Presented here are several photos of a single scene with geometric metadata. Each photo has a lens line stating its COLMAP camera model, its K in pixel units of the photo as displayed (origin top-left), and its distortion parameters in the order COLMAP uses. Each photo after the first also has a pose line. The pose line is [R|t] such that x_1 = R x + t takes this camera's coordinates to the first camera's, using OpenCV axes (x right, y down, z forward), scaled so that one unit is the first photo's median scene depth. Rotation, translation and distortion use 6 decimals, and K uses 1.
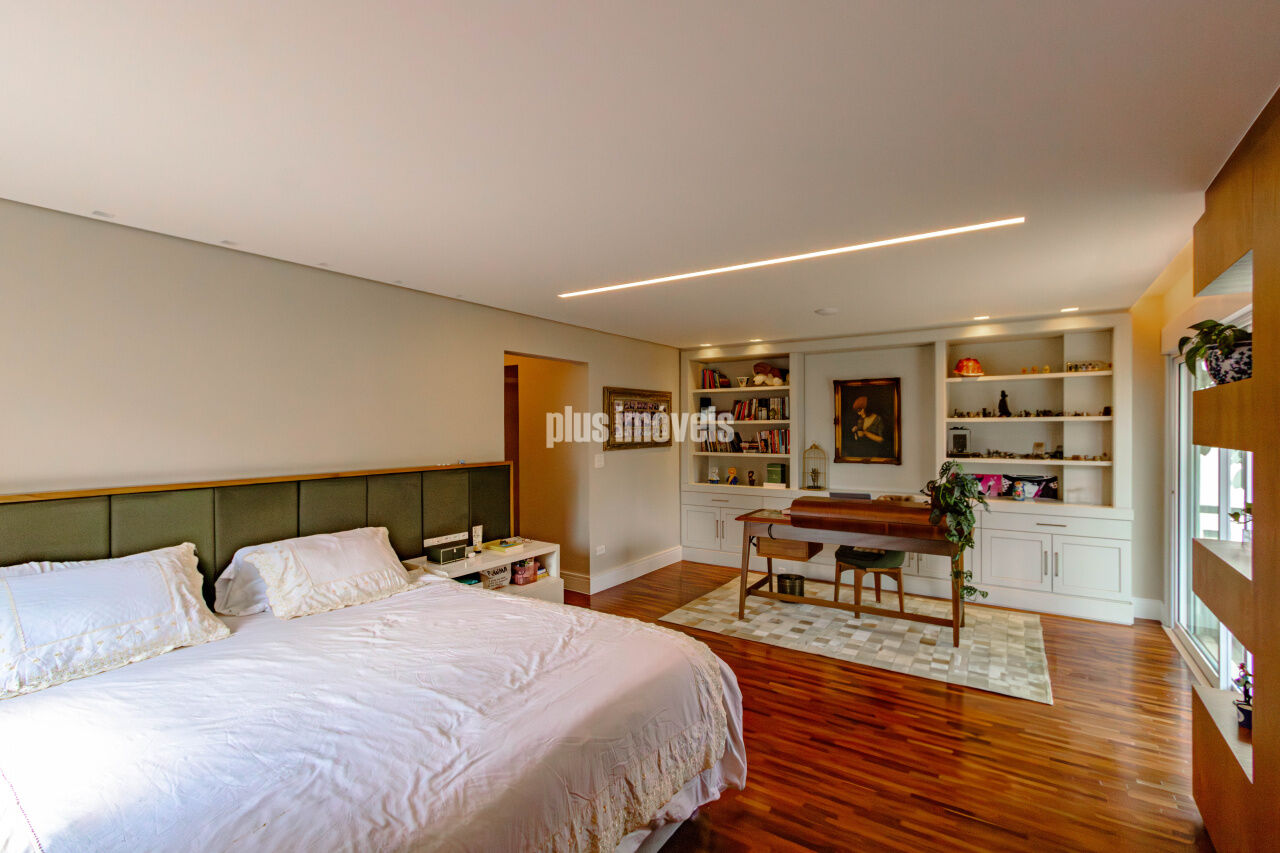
lens RADIAL K [[588.1, 0, 635.4], [0, 588.1, 425.7], [0, 0, 1]] dist [0.005698, -0.000723]
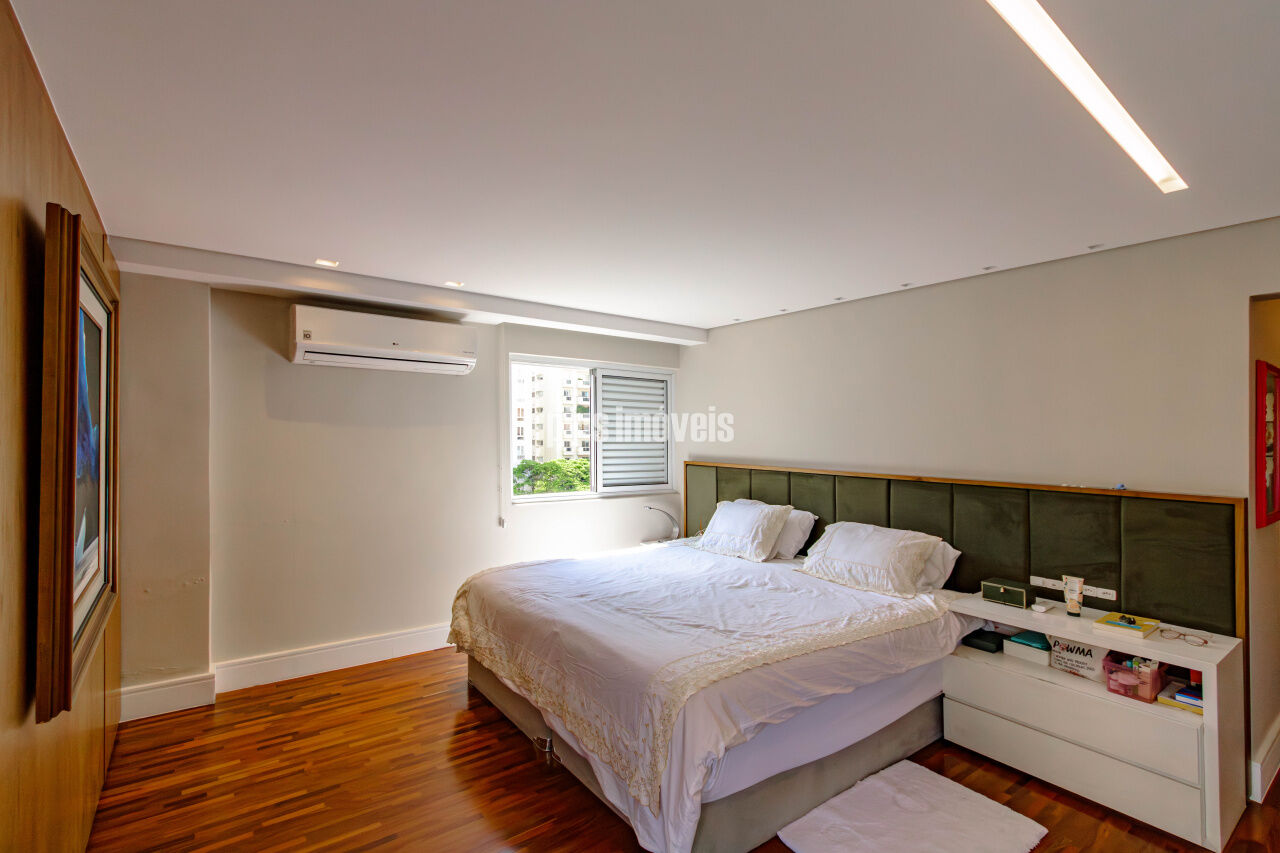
lens RADIAL K [[588.1, 0, 639.3], [0, 588.1, 431.0], [0, 0, 1]] dist [0.005698, -0.000723]
pose [[-0.328627, -0.001909, -0.944458, 0.708481], [-0.009610, 0.999953, 0.001322, -0.000566], [0.944411, 0.009511, -0.328630, 0.919690]]
